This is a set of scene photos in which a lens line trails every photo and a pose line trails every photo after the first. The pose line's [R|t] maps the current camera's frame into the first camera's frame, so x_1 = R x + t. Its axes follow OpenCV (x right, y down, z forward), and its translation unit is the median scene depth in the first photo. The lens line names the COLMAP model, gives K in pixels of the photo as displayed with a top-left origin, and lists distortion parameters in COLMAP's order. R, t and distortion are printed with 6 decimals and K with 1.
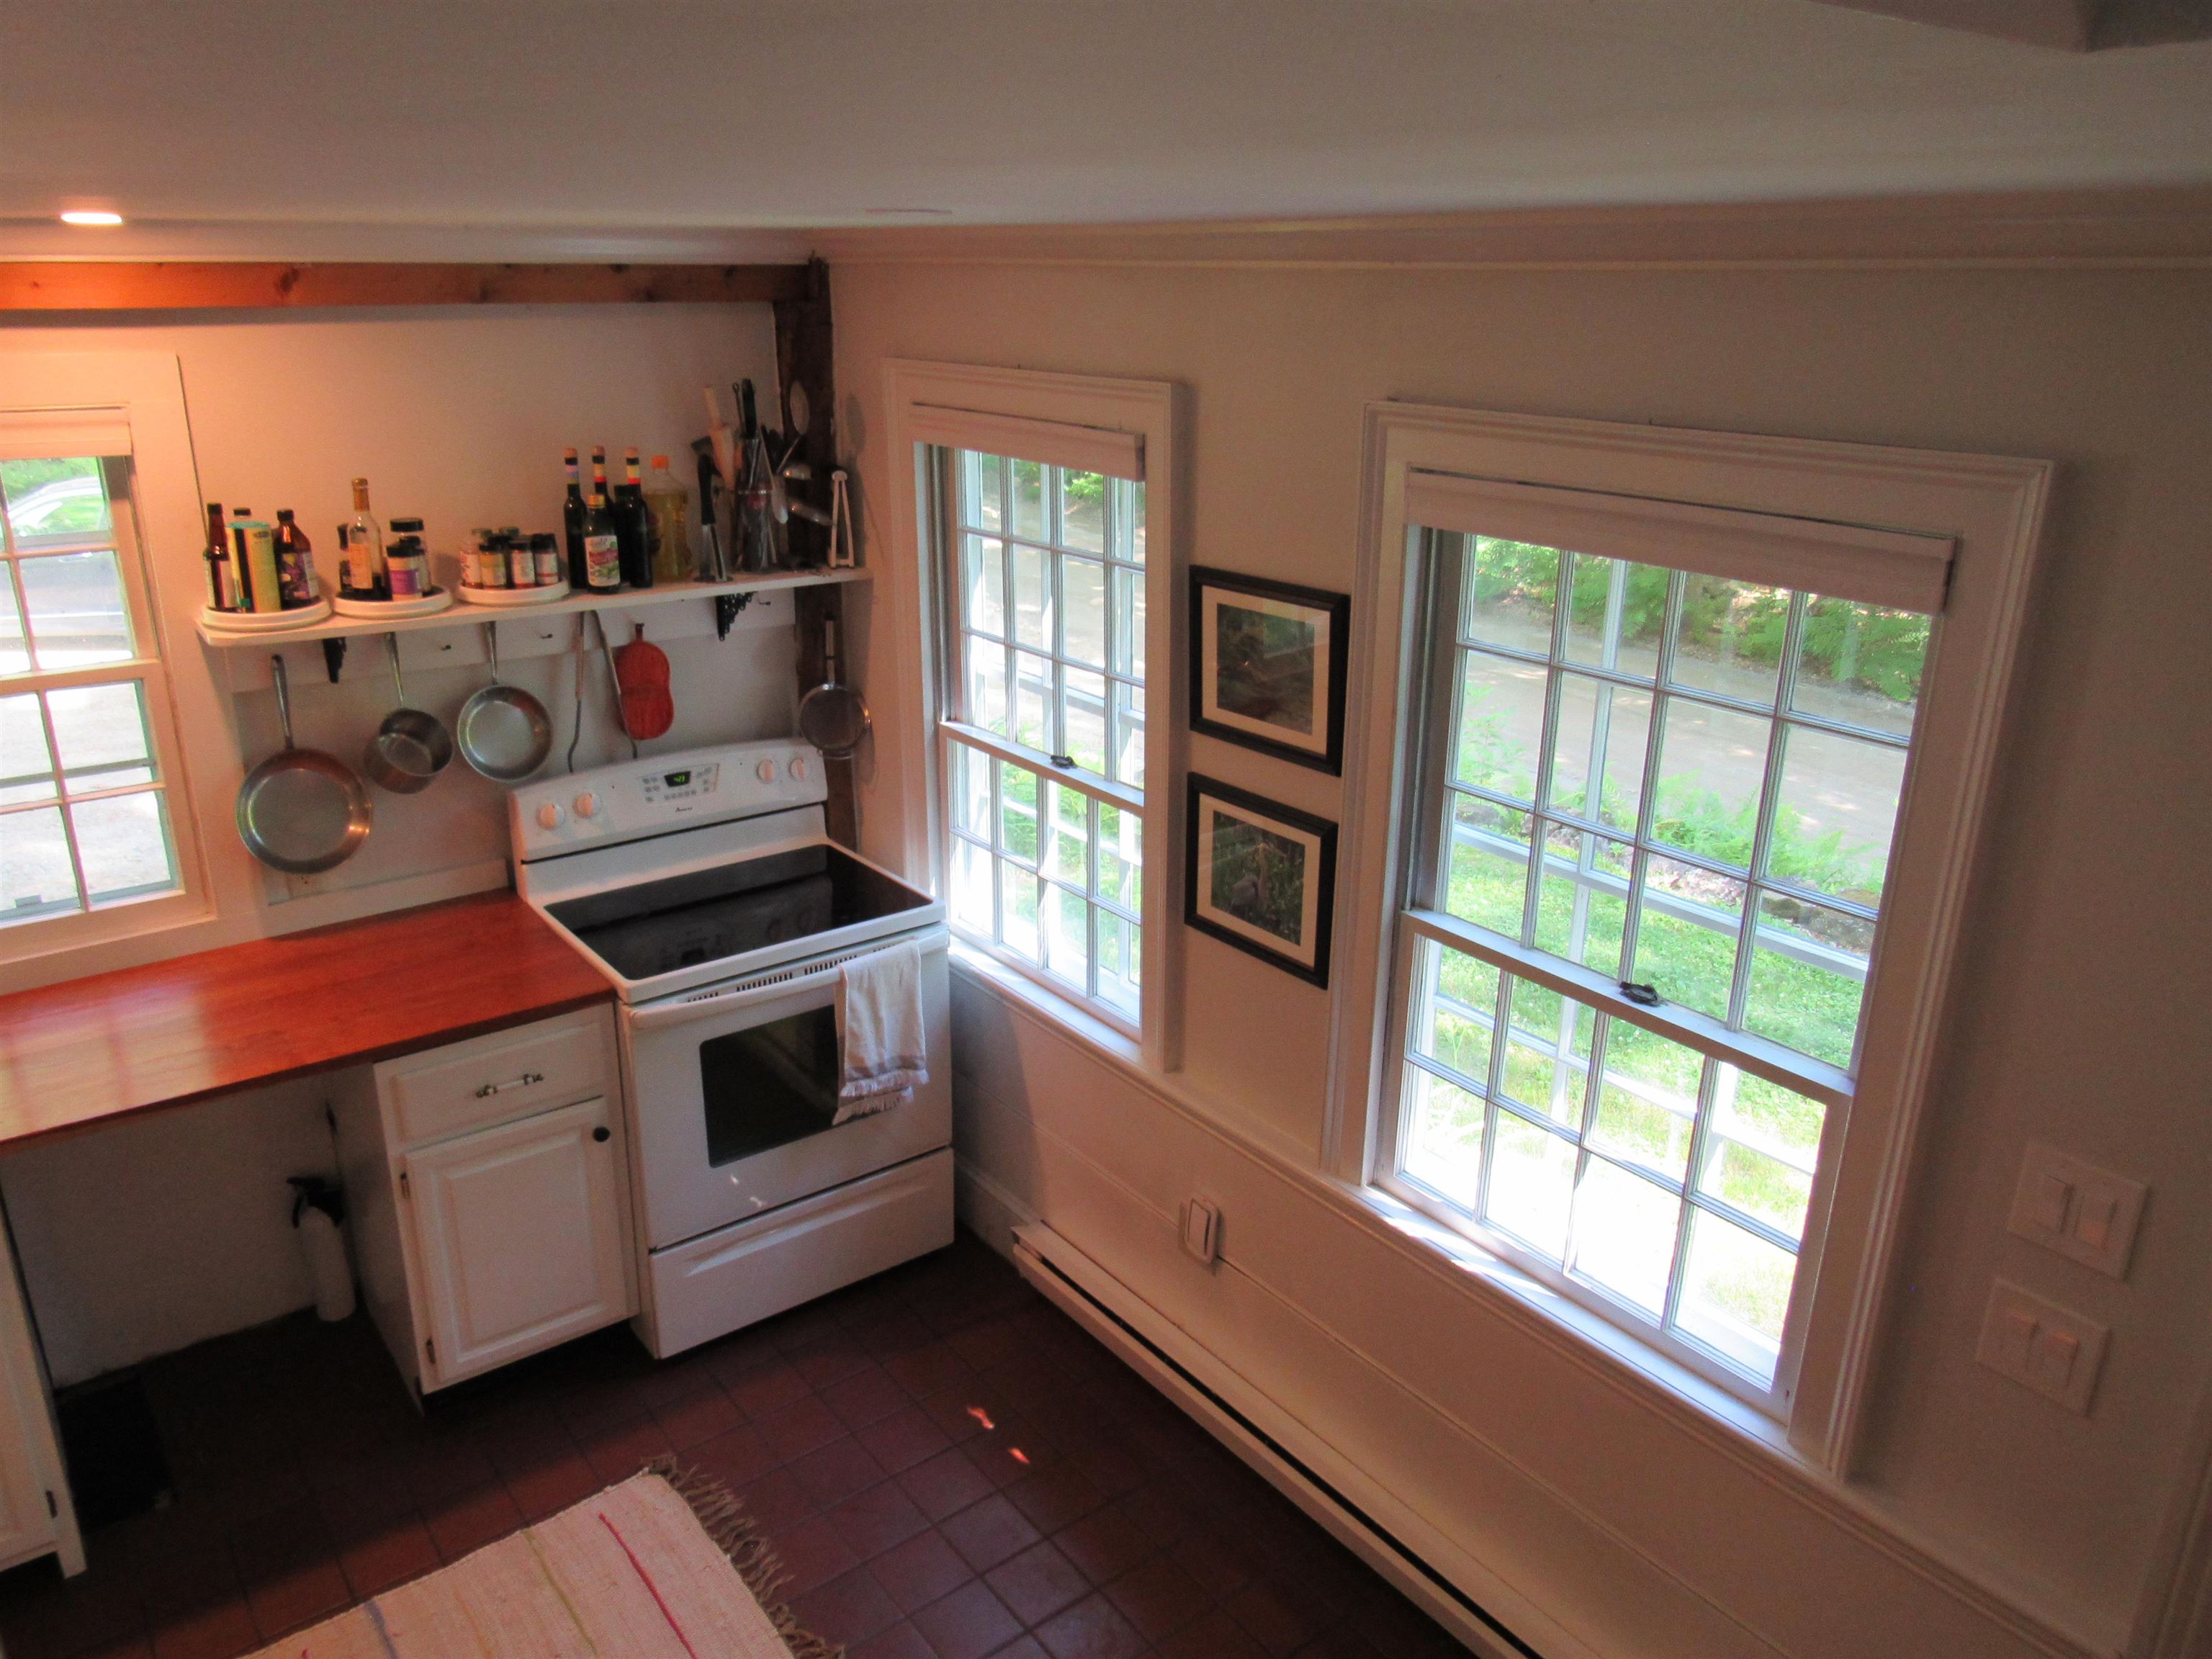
lens RADIAL K [[1576.4, 0, 1106.5], [0, 1576.4, 835.7], [0, 0, 1]] dist [-0.030095, 0.008999]
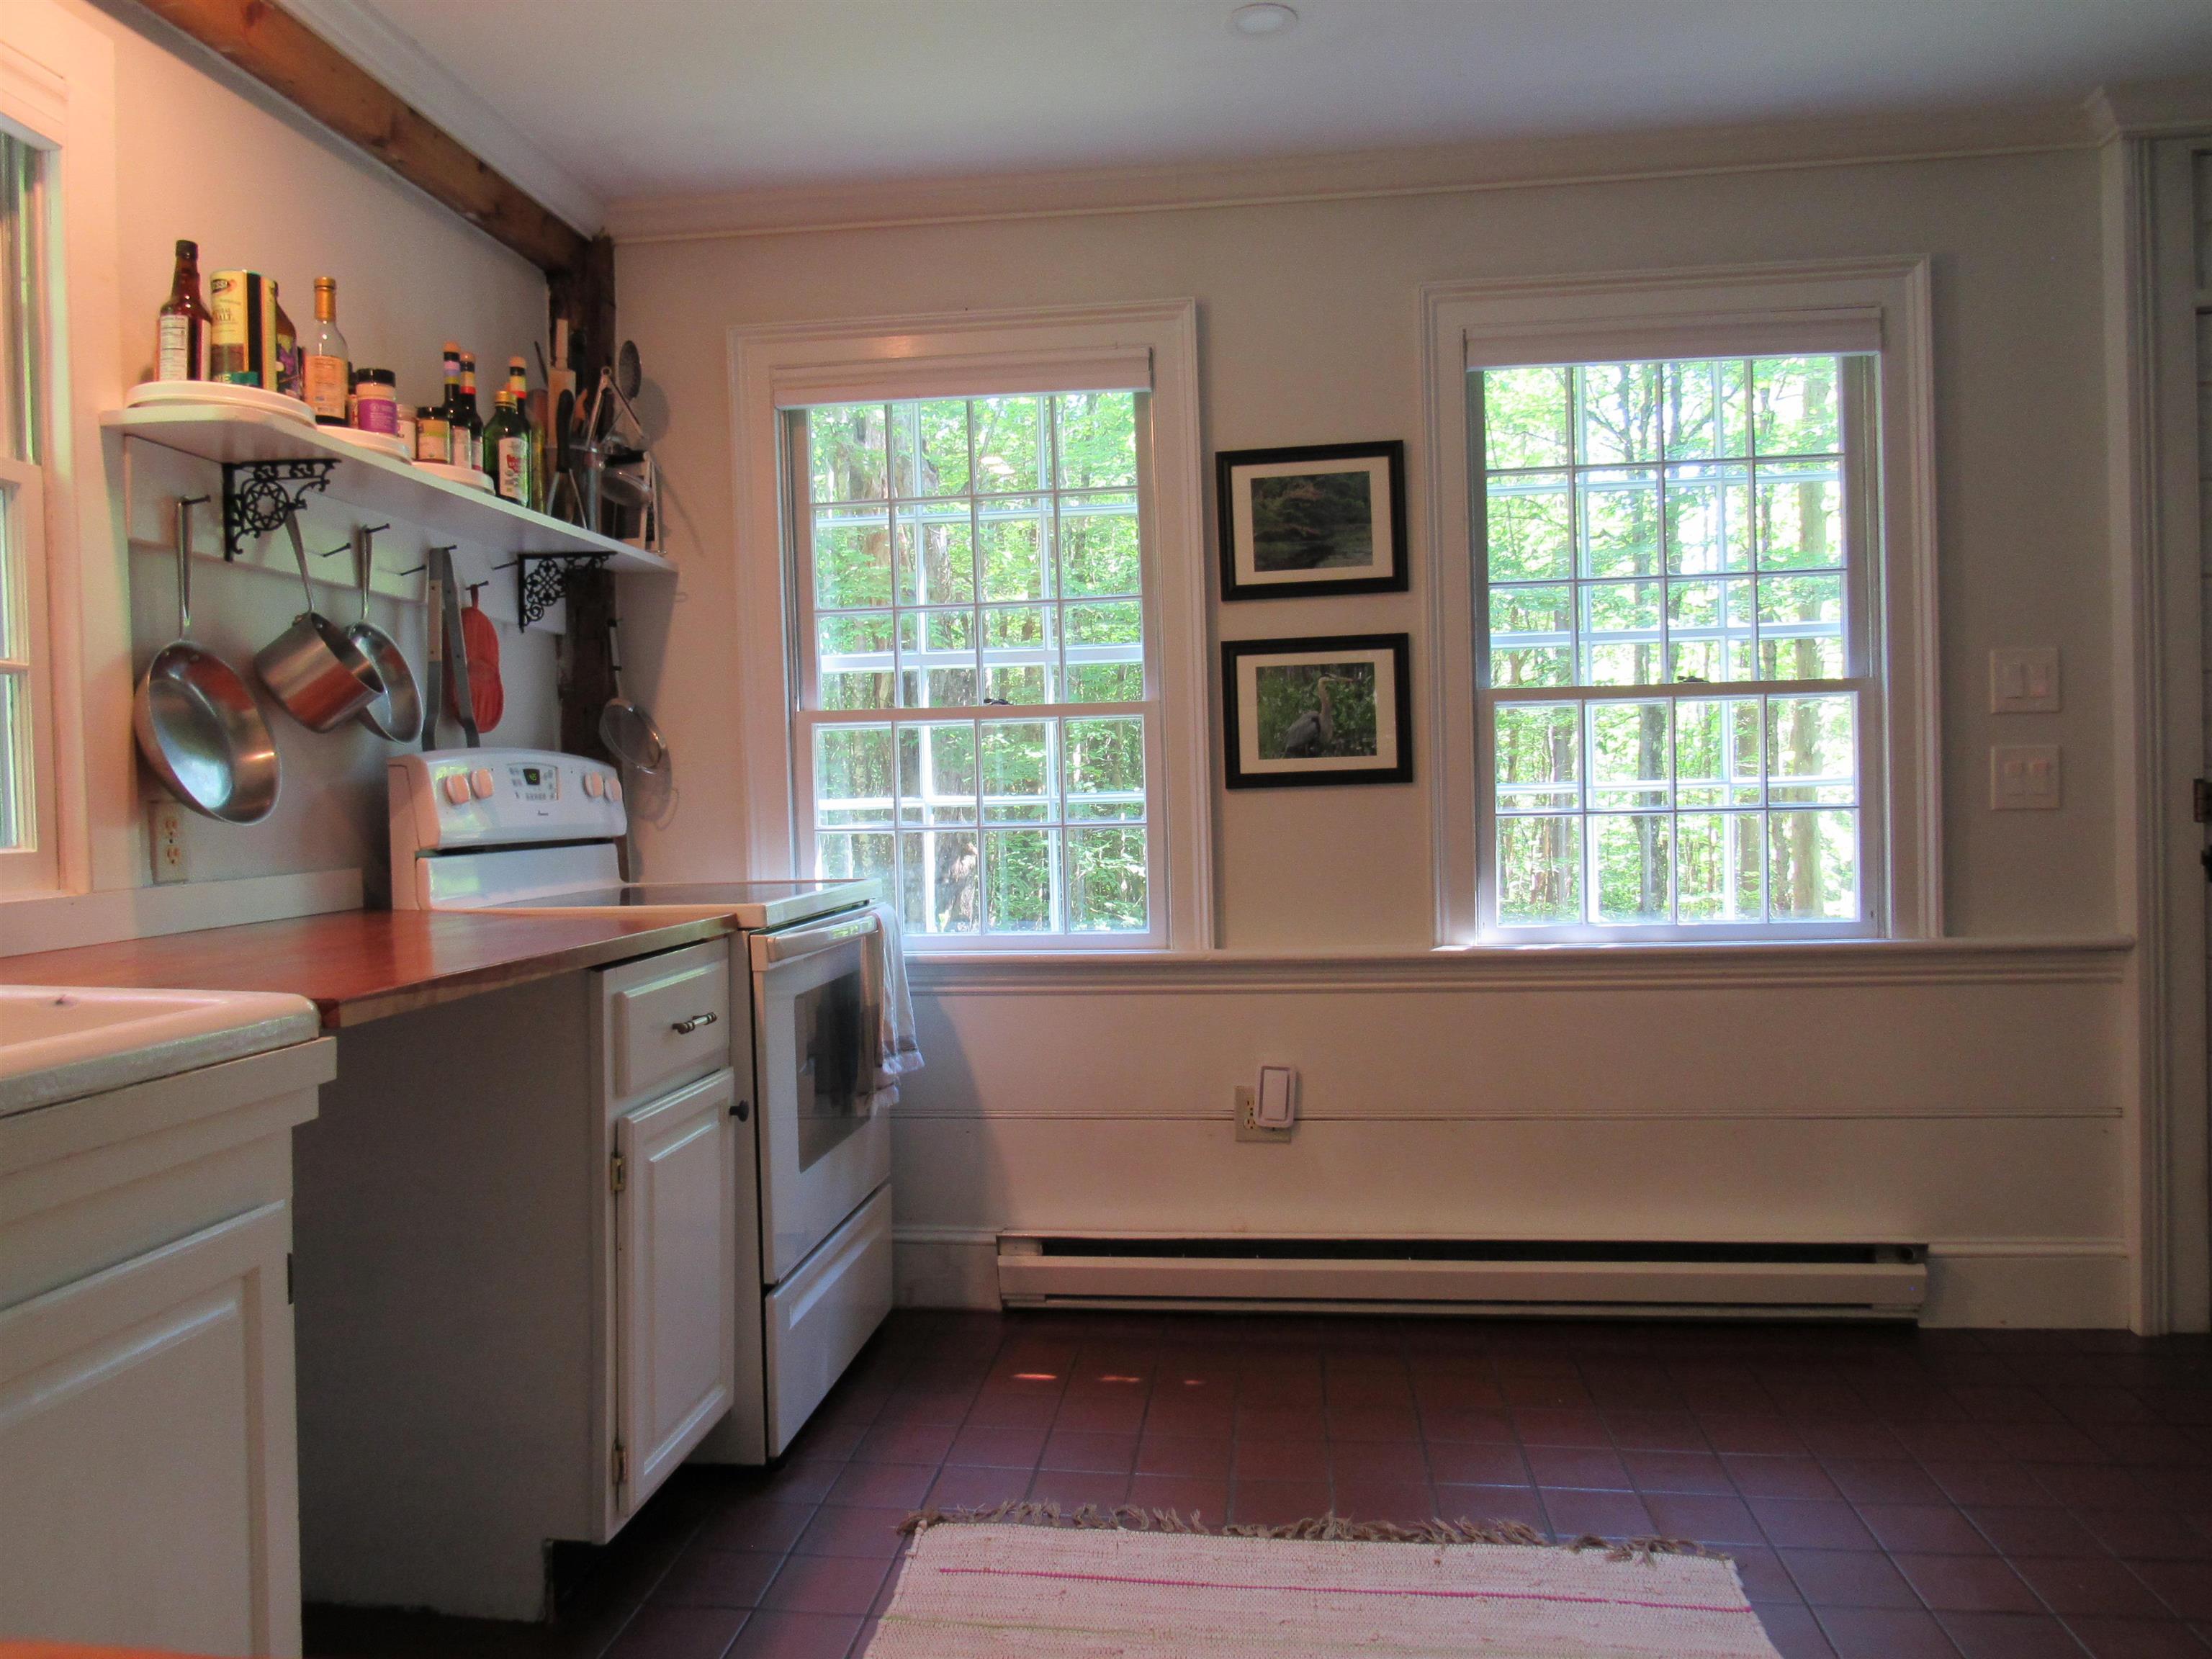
lens RADIAL K [[1576.4, 0, 1115.3], [0, 1576.4, 836.3], [0, 0, 1]] dist [-0.030095, 0.008999]
pose [[0.695532, -0.050784, 0.716698, -0.746757], [0.270907, 0.942413, -0.196129, 0.266827], [-0.665466, 0.330572, 0.669236, 0.330174]]
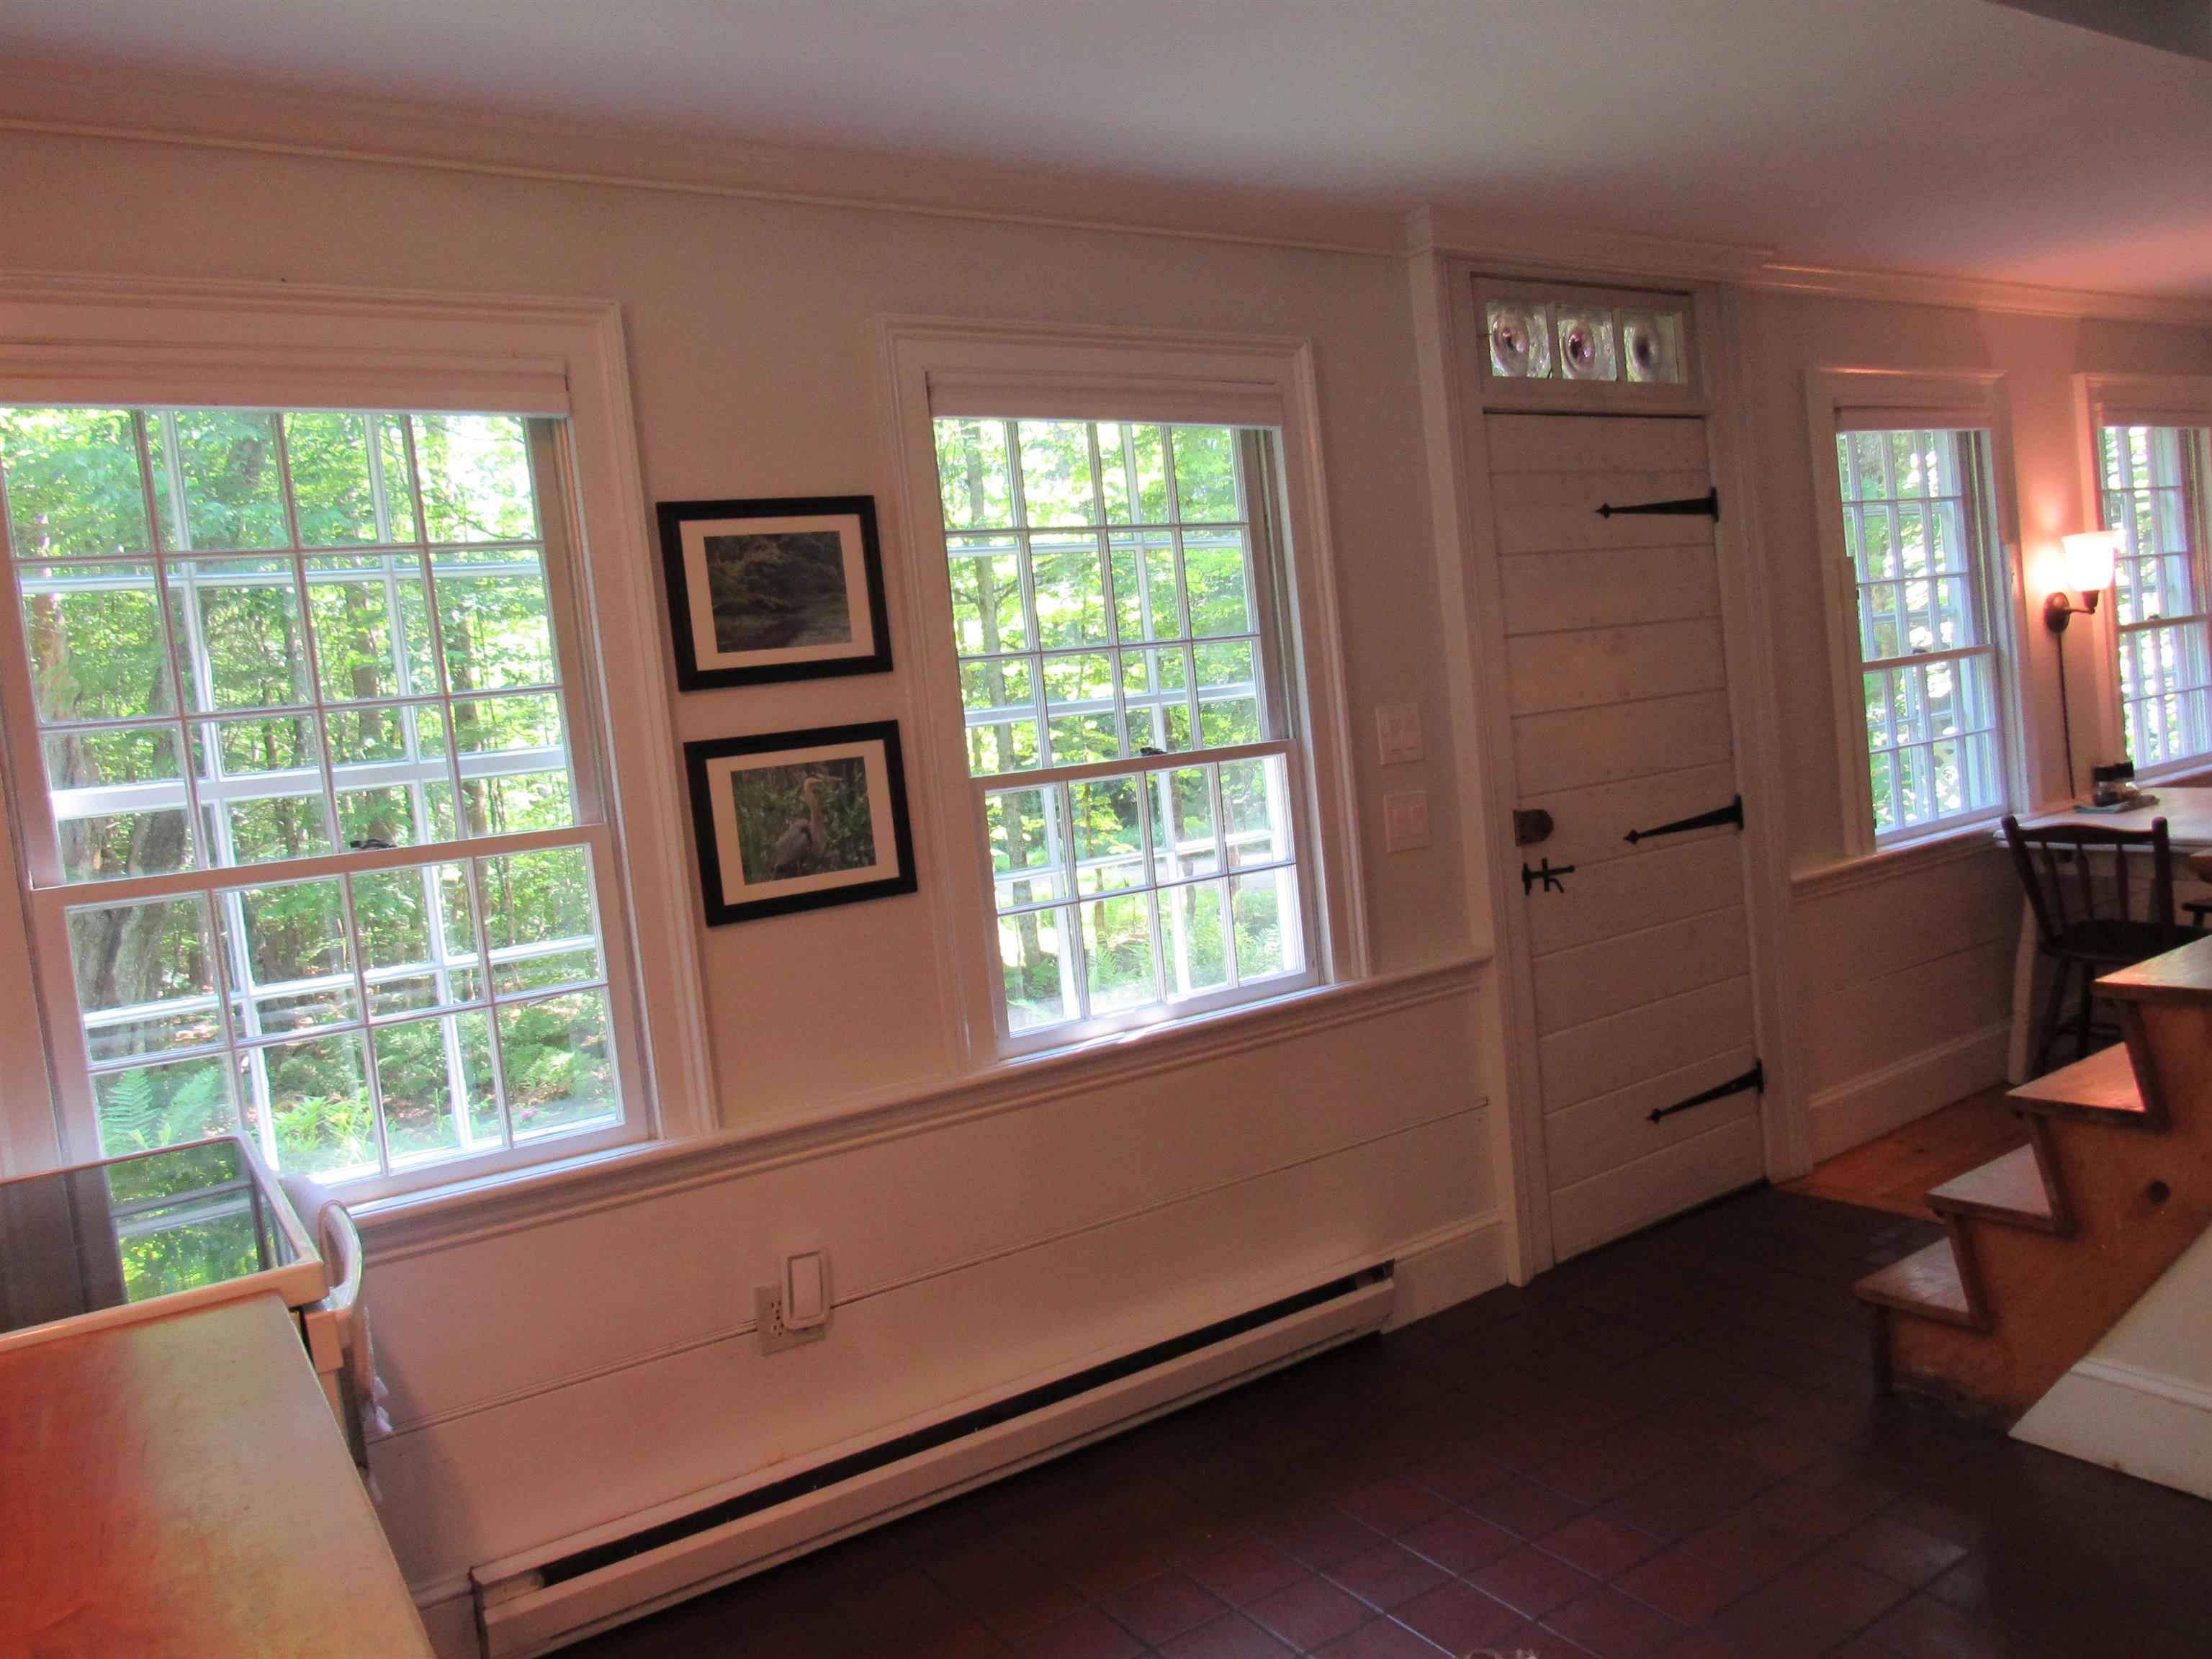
lens RADIAL K [[1576.4, 0, 1112.0], [0, 1576.4, 837.6], [0, 0, 1]] dist [-0.030095, 0.008999]
pose [[0.072174, -0.098260, 0.992540, -0.748515], [0.424514, 0.903524, 0.058578, 0.053028], [-0.902540, 0.417120, 0.106924, 0.667432]]
